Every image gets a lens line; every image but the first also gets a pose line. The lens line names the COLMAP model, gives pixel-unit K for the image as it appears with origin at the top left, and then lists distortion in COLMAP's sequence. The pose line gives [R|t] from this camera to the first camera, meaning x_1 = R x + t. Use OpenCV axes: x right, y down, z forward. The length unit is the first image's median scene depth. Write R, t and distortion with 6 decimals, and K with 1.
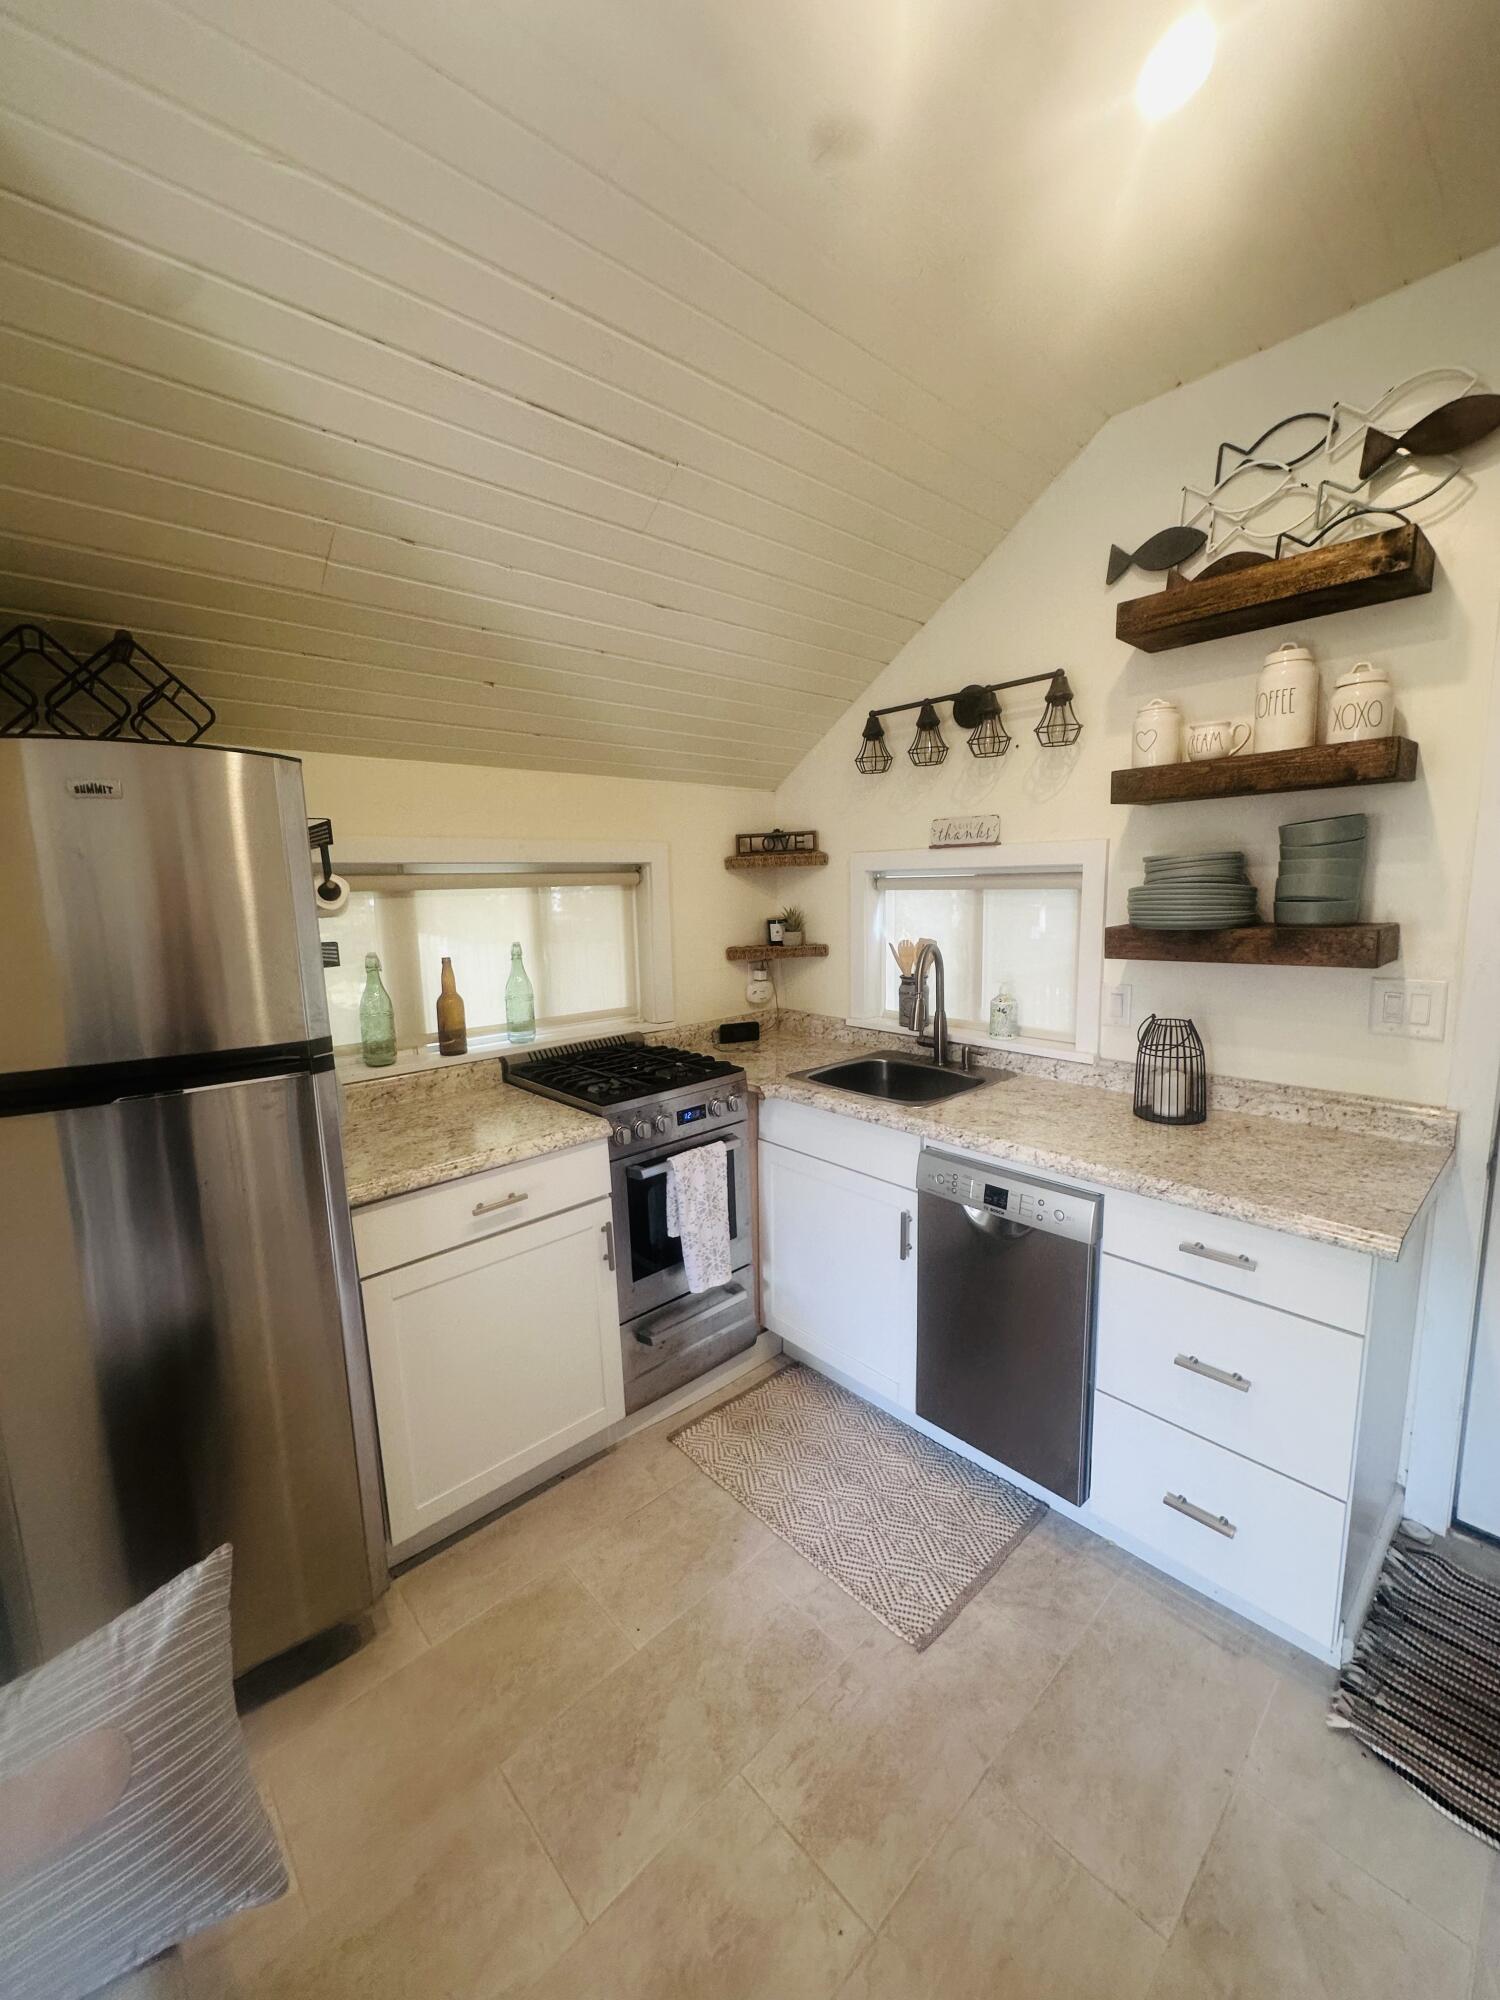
lens RADIAL K [[796.2, 0, 750.0], [0, 796.2, 1000.0], [0, 0, 1]] dist [0.000869, -0.000089]
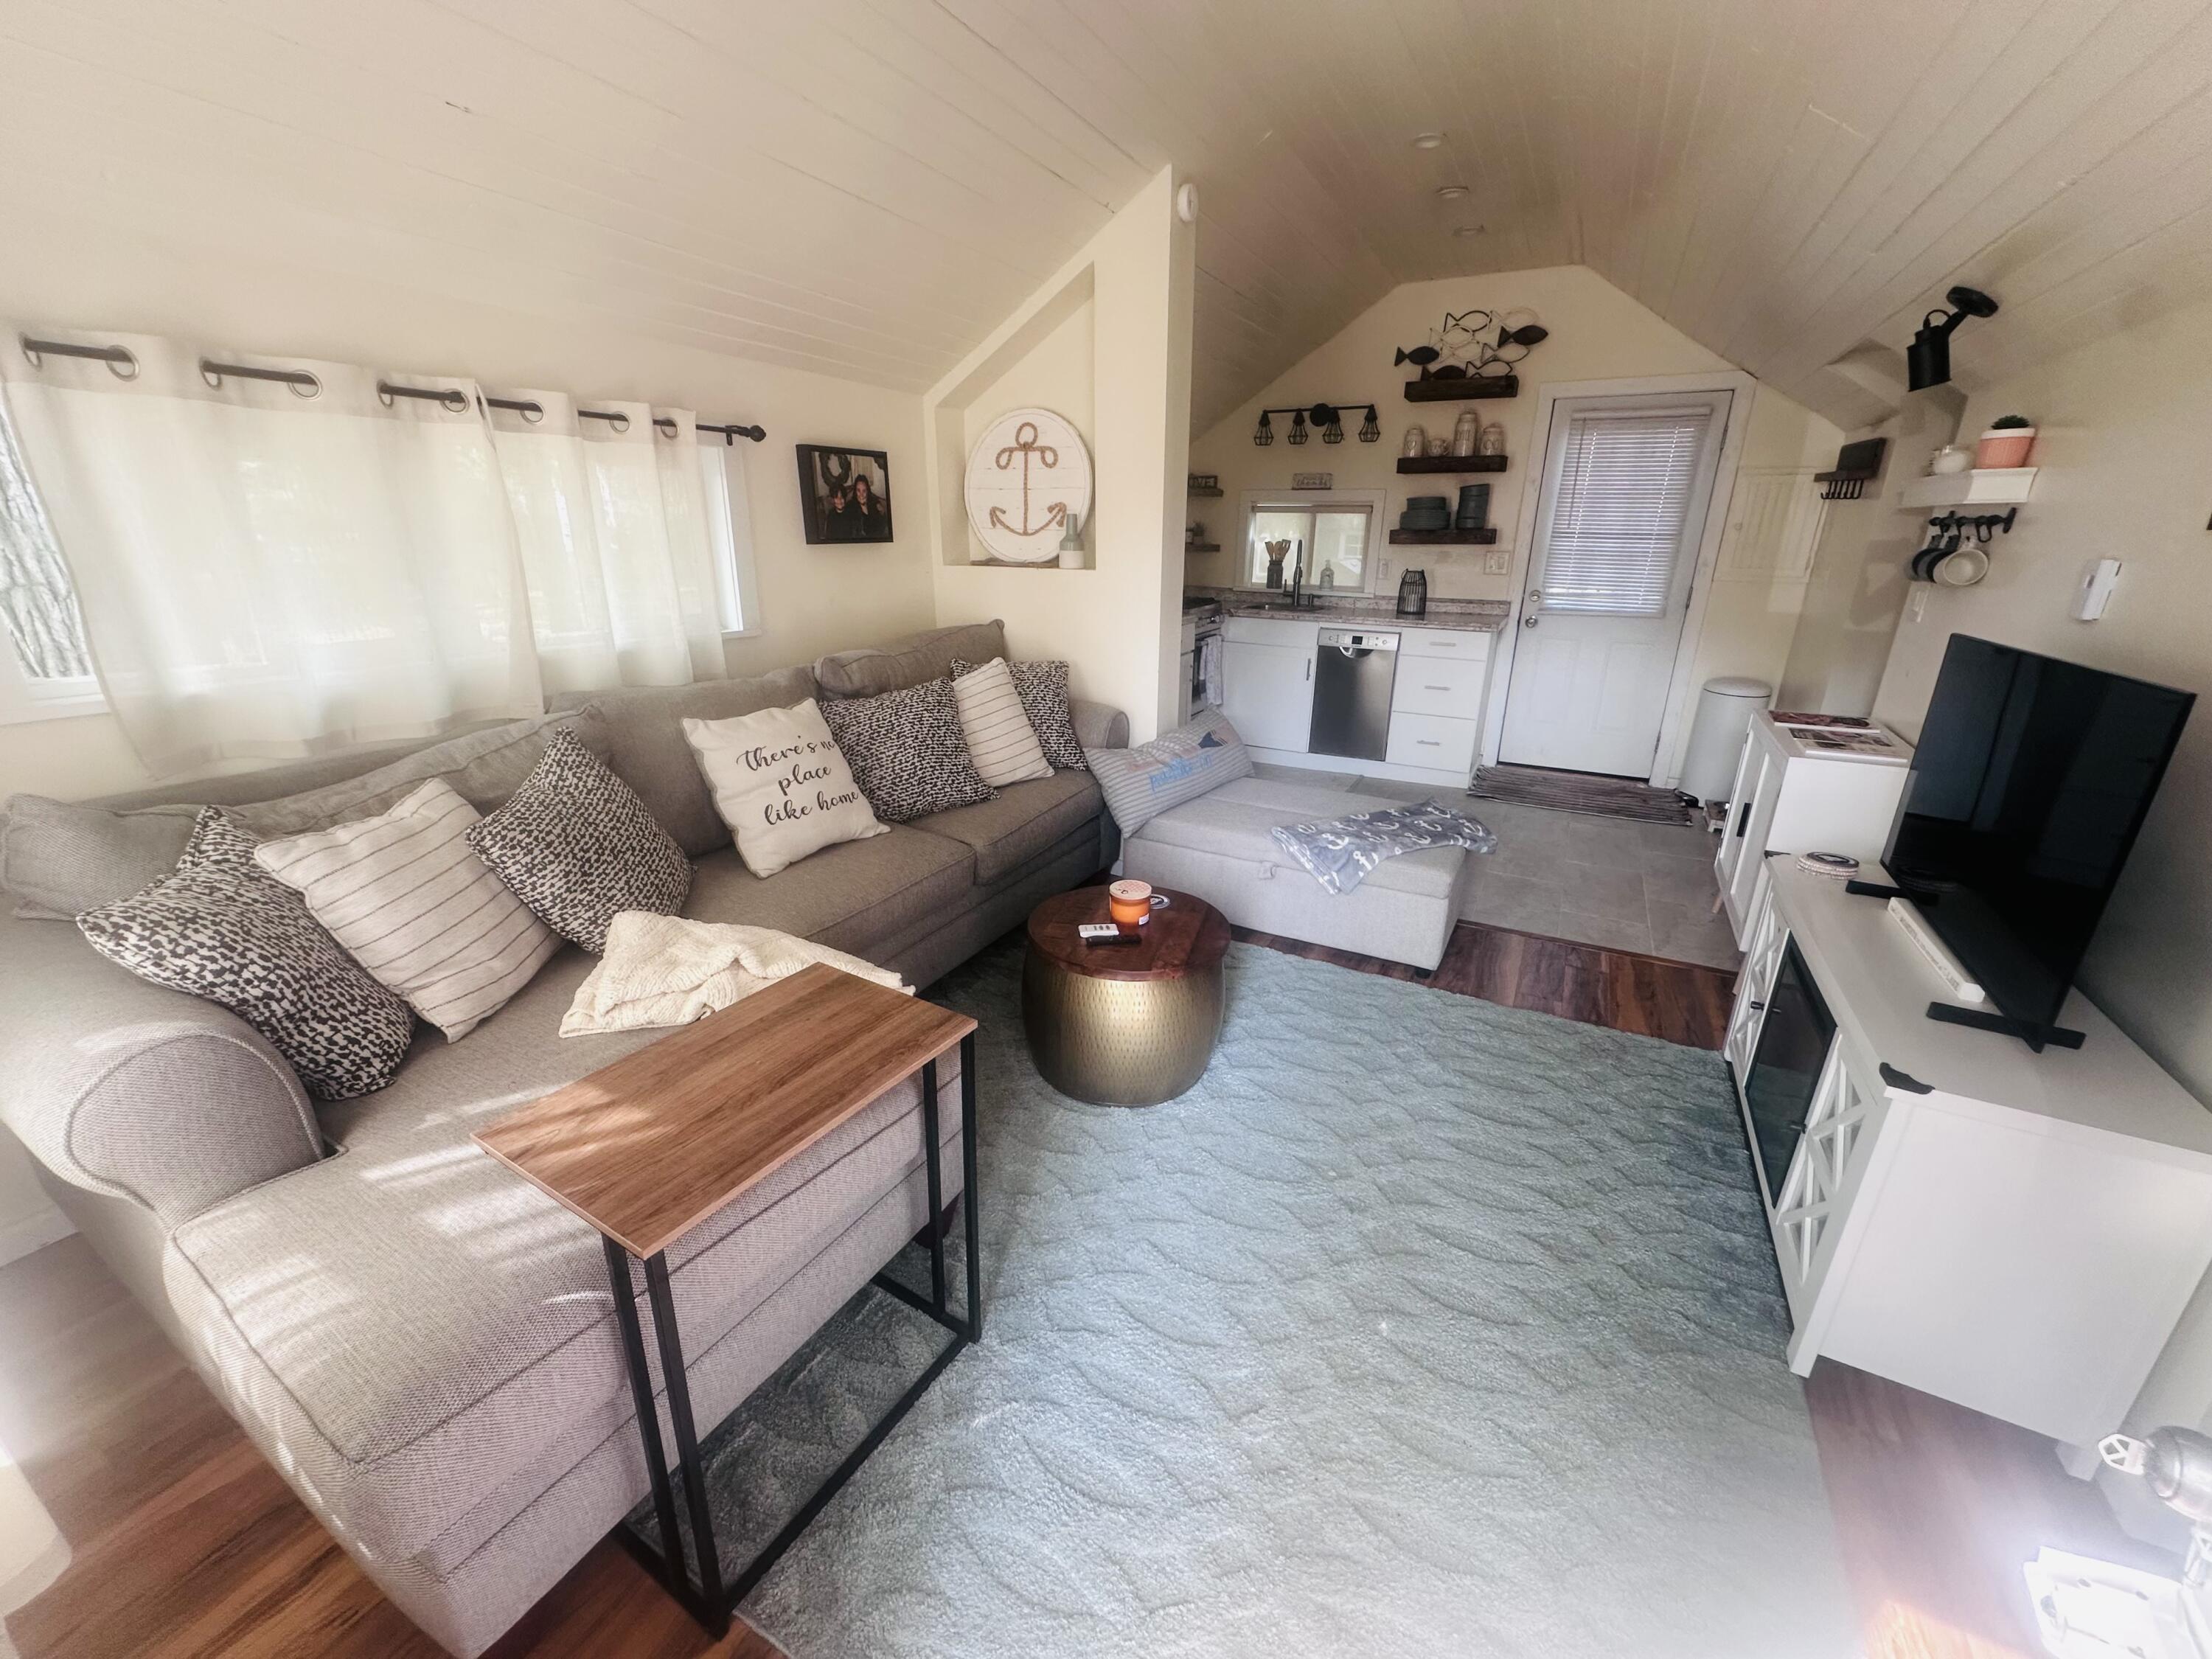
lens RADIAL K [[880.6, 0, 1106.0], [0, 880.6, 829.5], [0, 0, 1]] dist [0.000869, -0.000089]
pose [[0.950327, -0.080353, 0.300702, -1.165110], [0.019982, 0.979859, 0.198688, 0.233758], [-0.310611, -0.182810, 0.932792, -1.272656]]
